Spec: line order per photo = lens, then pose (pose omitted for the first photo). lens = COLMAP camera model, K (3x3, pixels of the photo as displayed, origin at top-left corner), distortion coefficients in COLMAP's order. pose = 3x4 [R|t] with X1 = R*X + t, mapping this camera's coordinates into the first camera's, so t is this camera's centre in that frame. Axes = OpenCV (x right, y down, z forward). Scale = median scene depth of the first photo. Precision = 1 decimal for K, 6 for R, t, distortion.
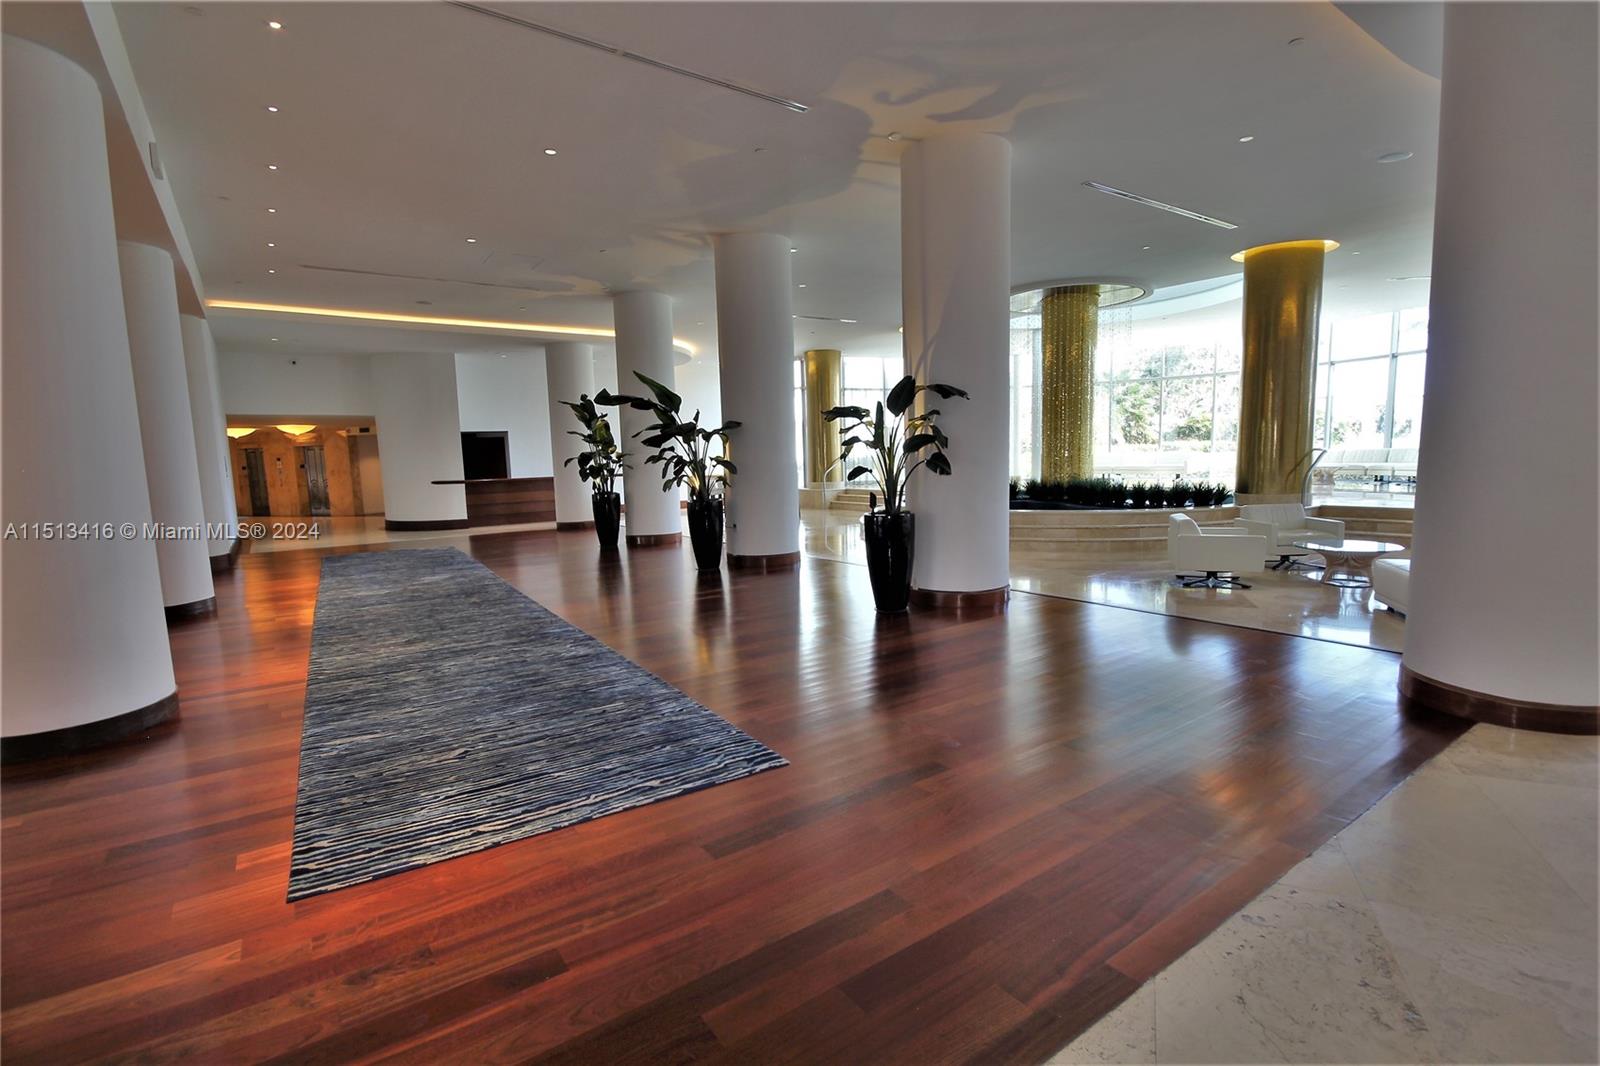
lens RADIAL K [[698.1, 0, 800.0], [0, 698.1, 533.0], [0, 0, 1]] dist [-0.000090, -0.000163]
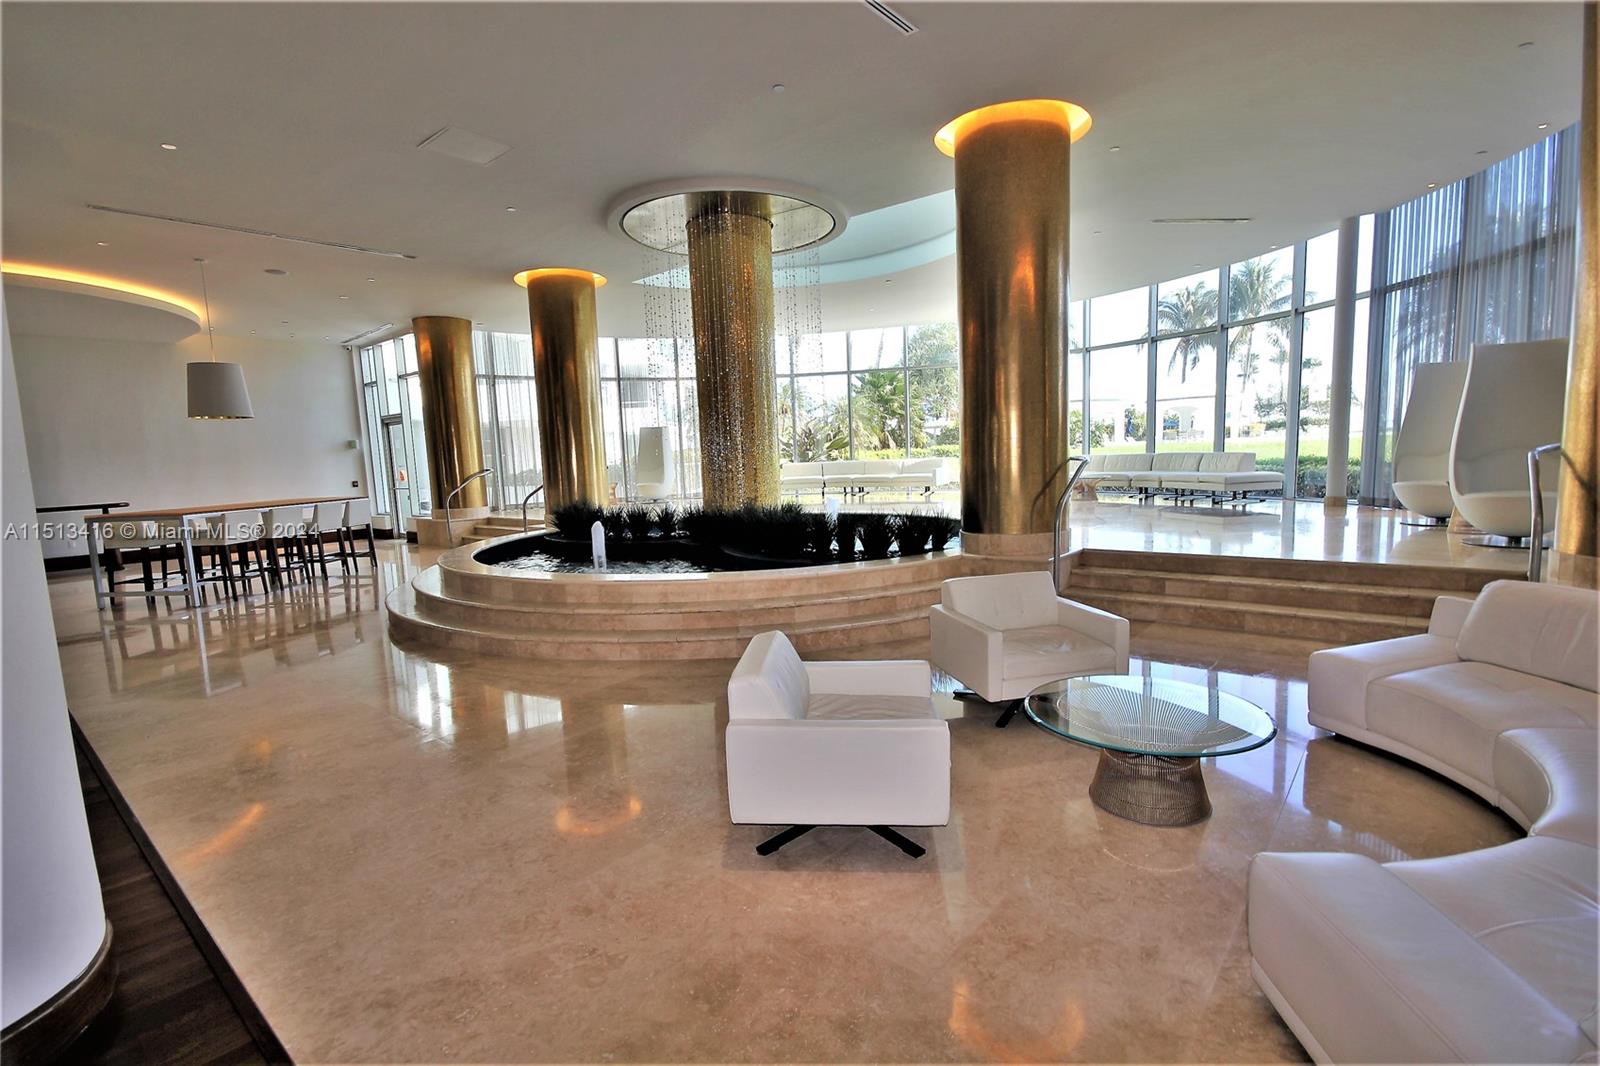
lens RADIAL K [[698.1, 0, 800.0], [0, 698.1, 533.0], [0, 0, 1]] dist [-0.000090, -0.000163]
pose [[0.967007, -0.037295, 0.252005, 0.271374], [0.038929, 0.999241, -0.001500, -0.049247], [-0.251758, 0.011261, 0.967725, 0.361414]]
